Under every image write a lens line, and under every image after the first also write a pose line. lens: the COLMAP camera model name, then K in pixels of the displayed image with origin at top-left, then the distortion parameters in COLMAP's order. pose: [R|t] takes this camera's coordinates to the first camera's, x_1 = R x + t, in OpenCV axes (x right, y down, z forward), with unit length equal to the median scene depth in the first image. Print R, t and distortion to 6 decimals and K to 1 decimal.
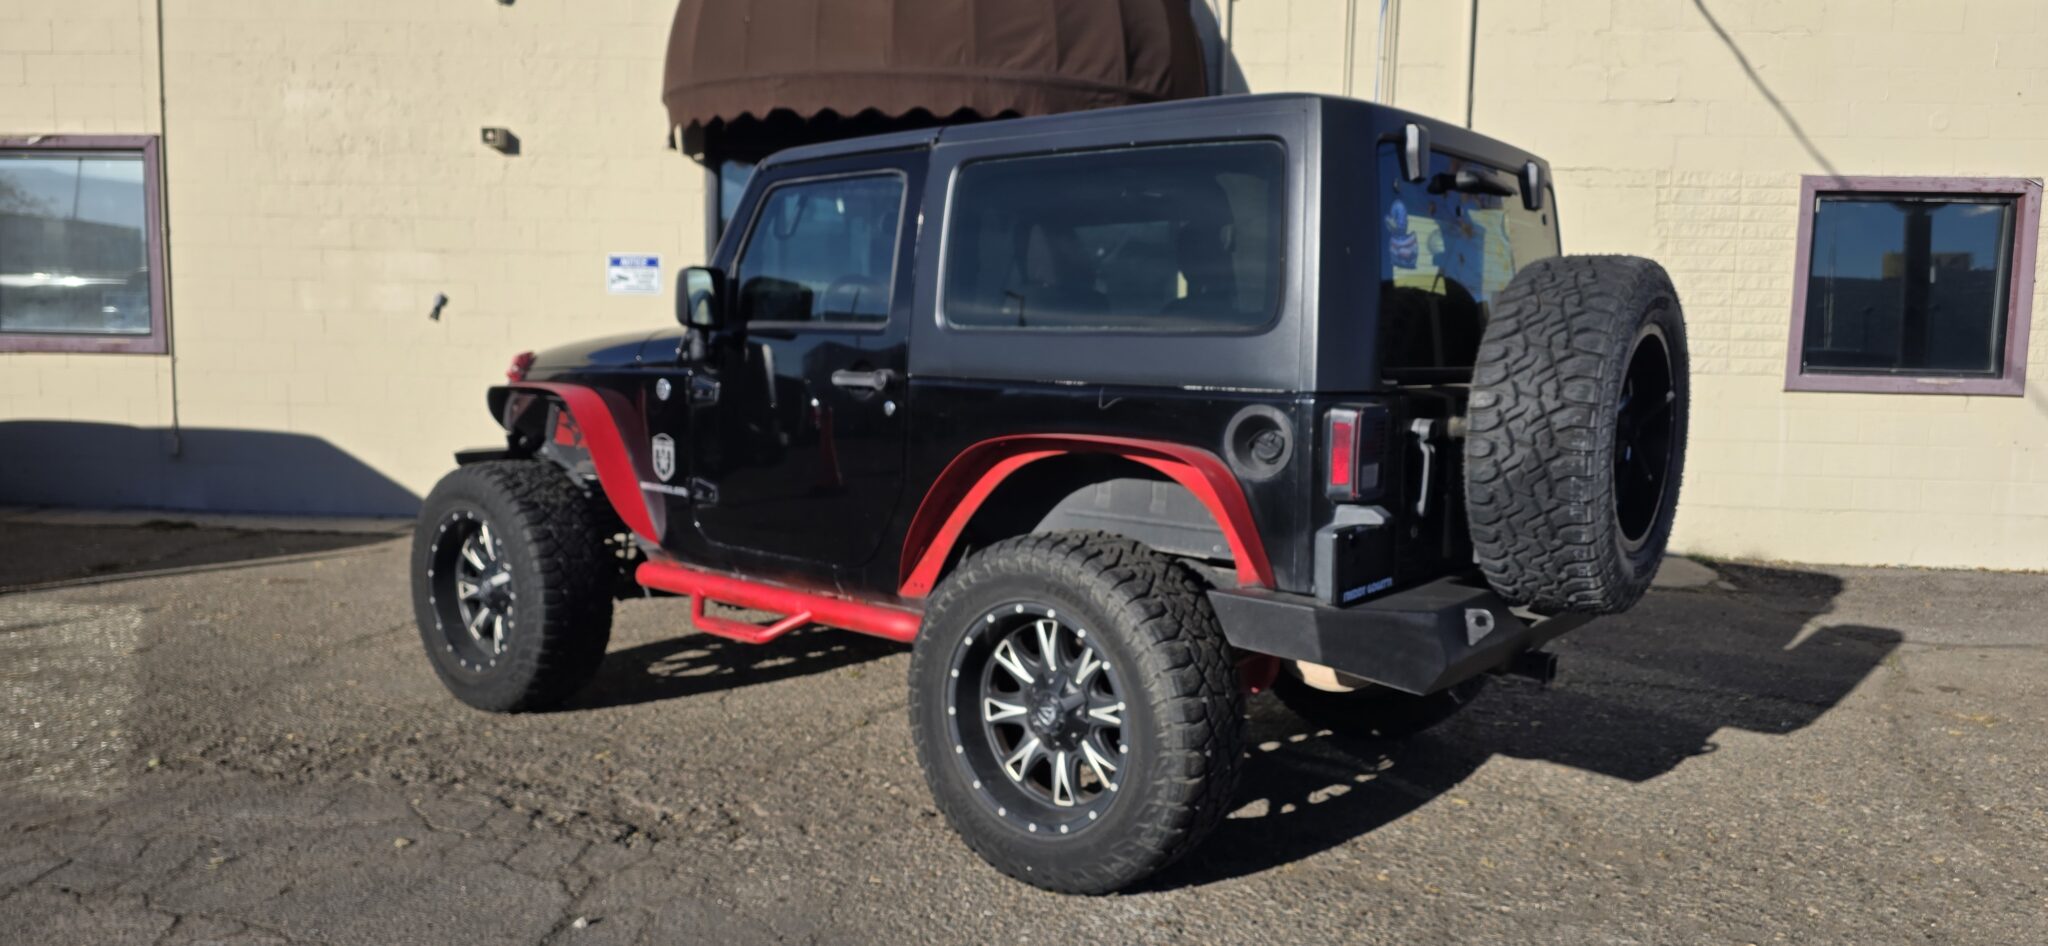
lens RADIAL K [[1359.7, 0, 1045.4], [0, 1359.7, 488.9], [0, 0, 1]] dist [0.051785, -0.039496]
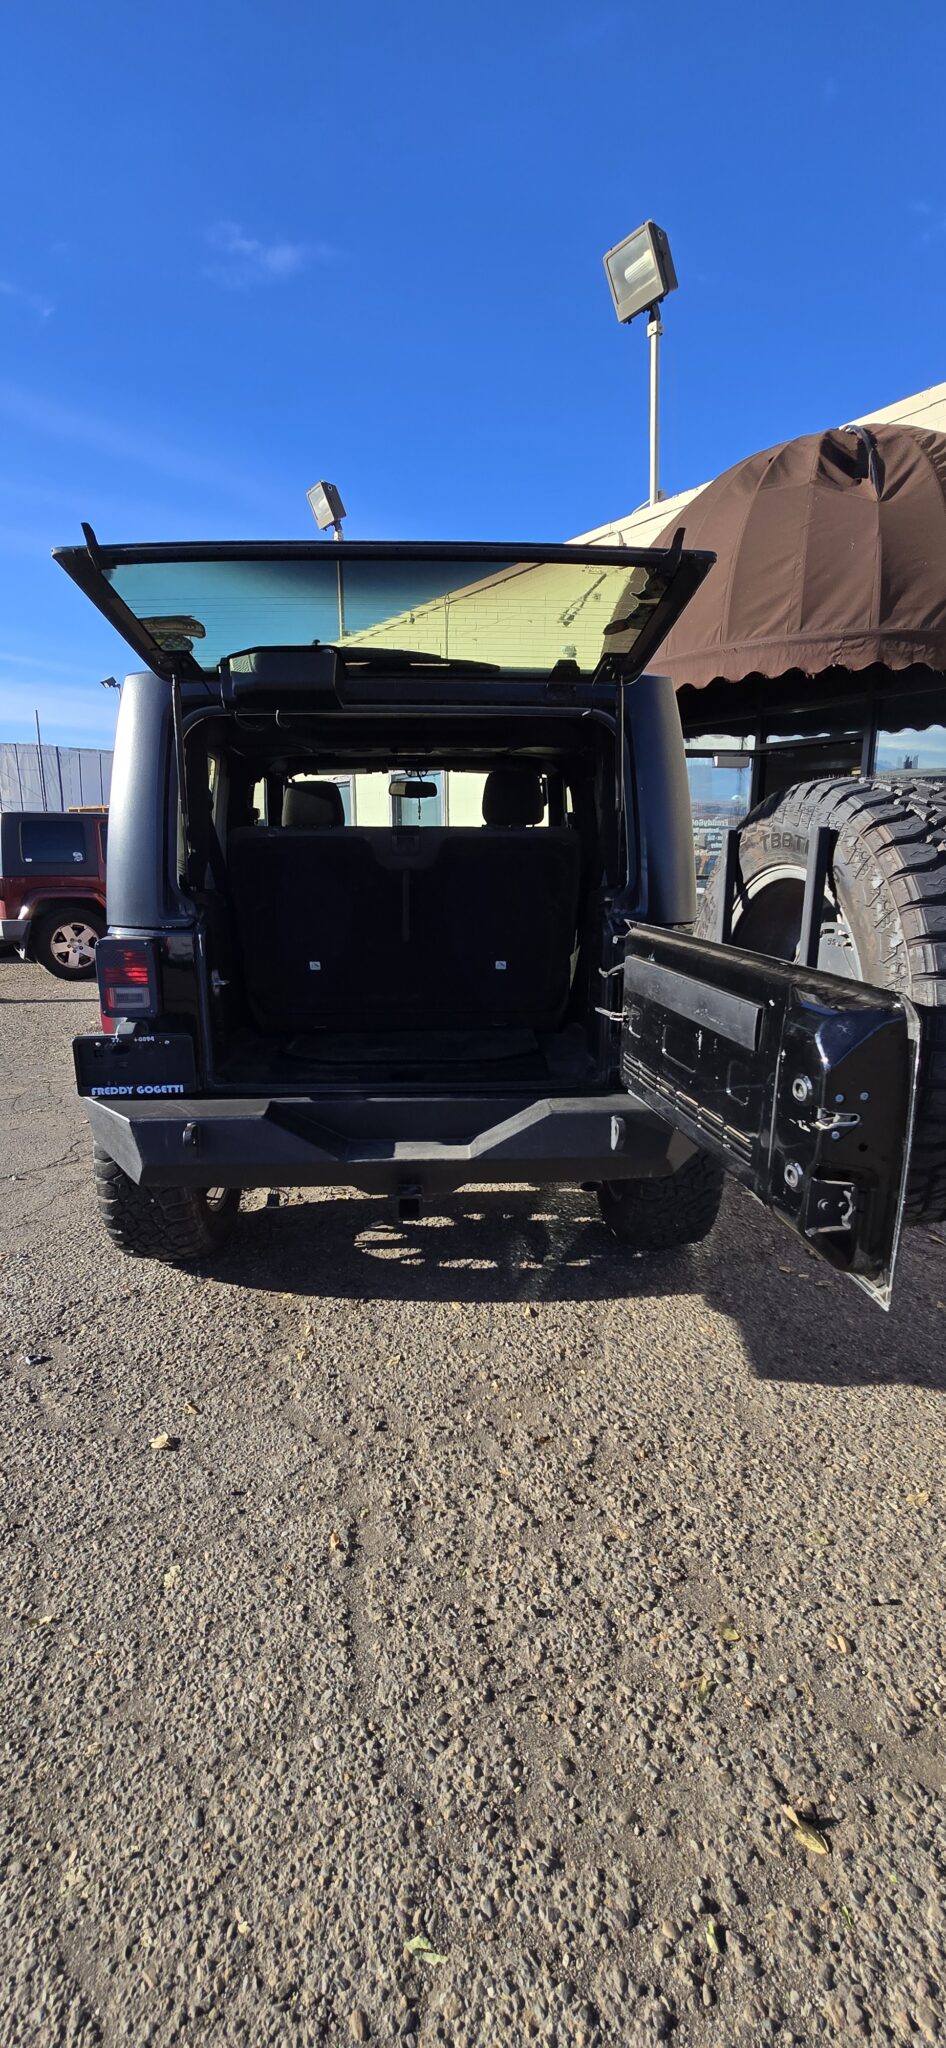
lens RADIAL K [[830.1, 0, 472.5], [0, 830.1, 1028.3], [0, 0, 1]] dist [-0.002215, -0.000337]
pose [[0.649191, 0.138035, -0.747996, 0.410640], [-0.063610, 0.989803, 0.127450, -0.039857], [0.757961, -0.035160, 0.651352, 0.310723]]
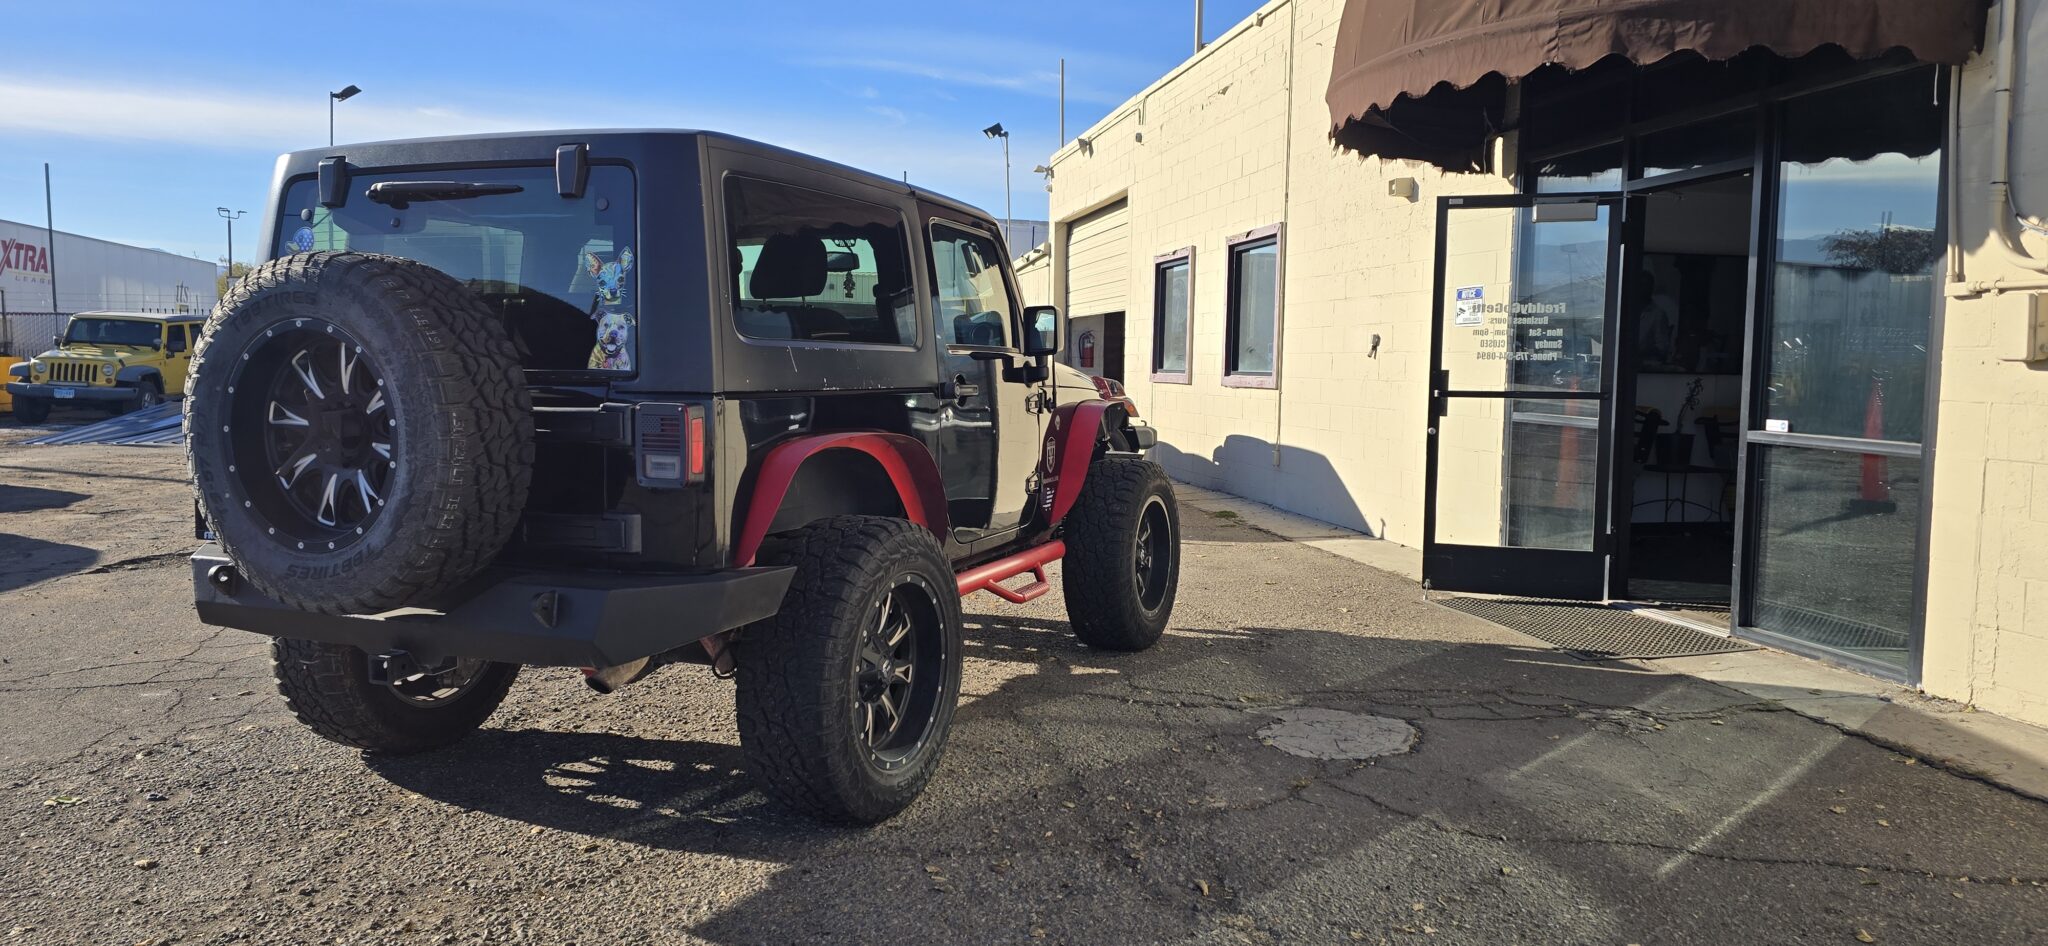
lens RADIAL K [[1359.7, 0, 1039.3], [0, 1359.7, 461.1], [0, 0, 1]] dist [0.051785, -0.039496]
pose [[0.269607, 0.053029, -0.961509, 0.704244], [-0.110437, 0.993597, 0.023832, -0.046382], [0.956617, 0.099761, 0.273738, 0.568867]]
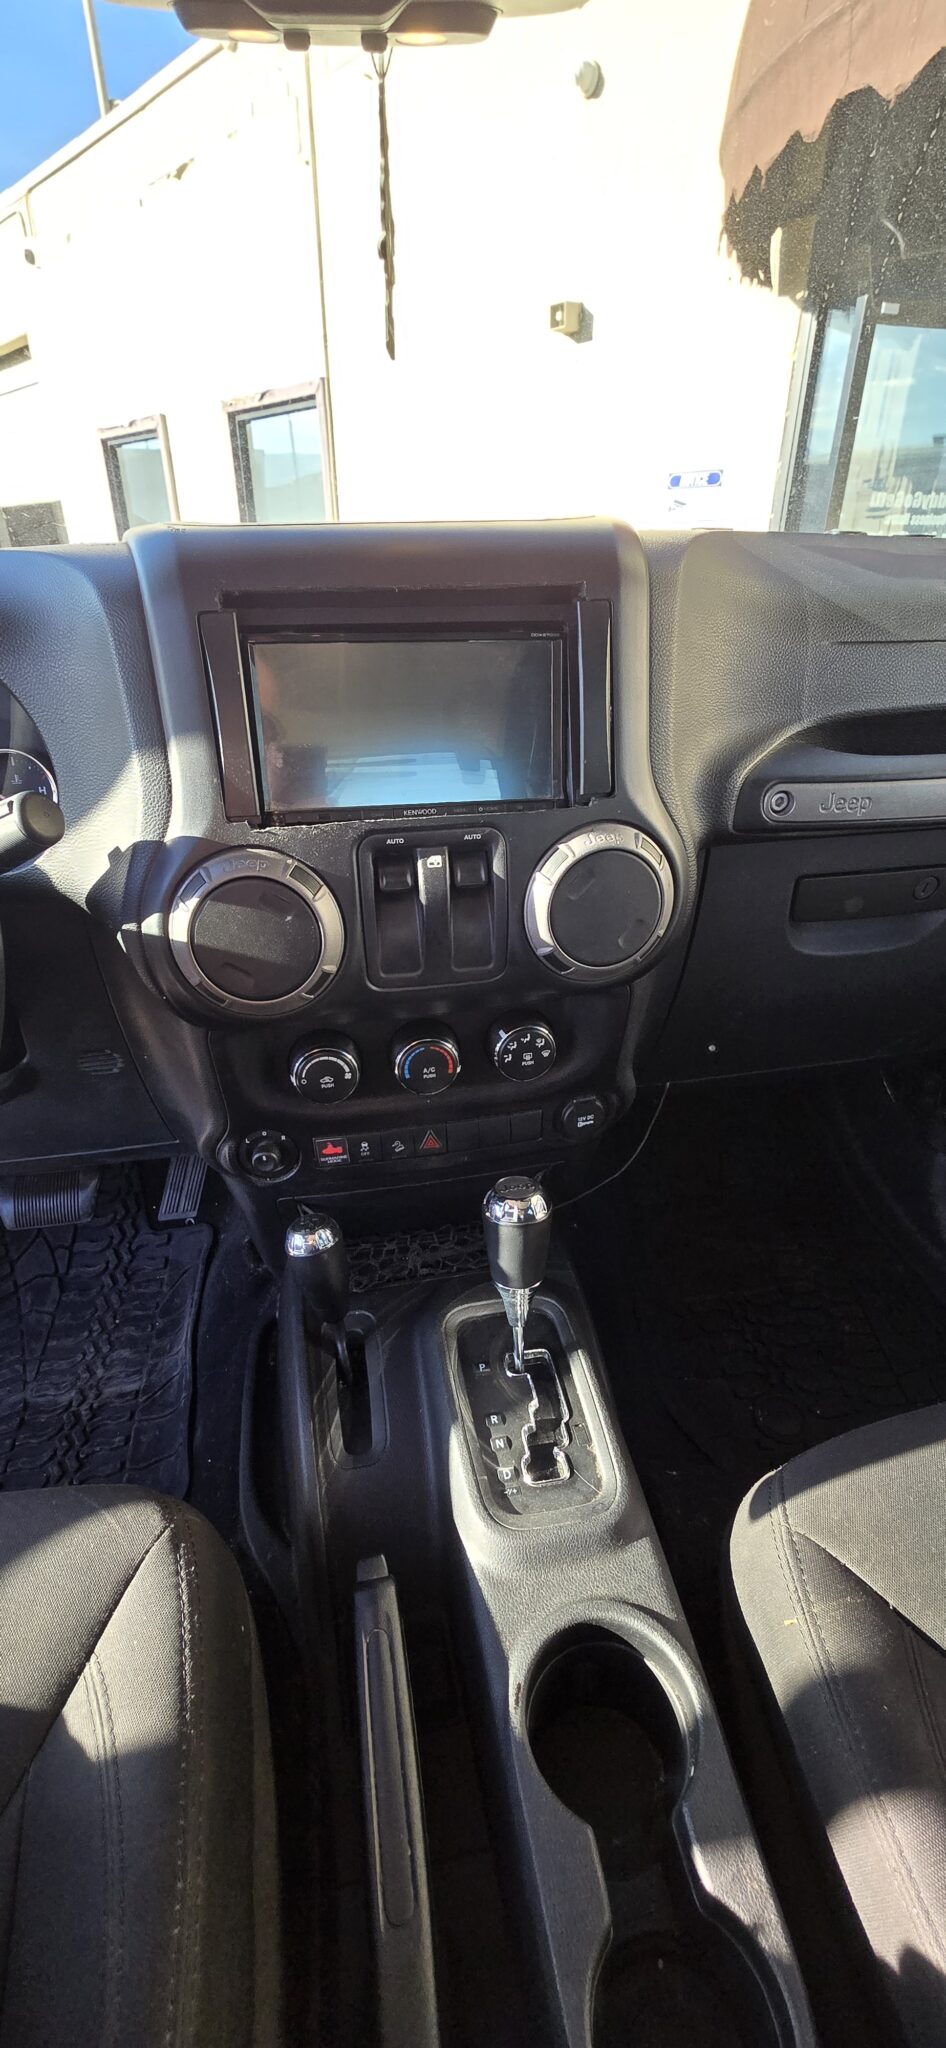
lens RADIAL K [[830.1, 0, 469.6], [0, 830.1, 1021.7], [0, 0, 1]] dist [-0.002215, -0.000337]
pose [[0.748777, 0.307767, -0.587036, -0.021120], [-0.053727, 0.910931, 0.409046, -0.085818], [0.660640, -0.274745, 0.698620, 0.612260]]
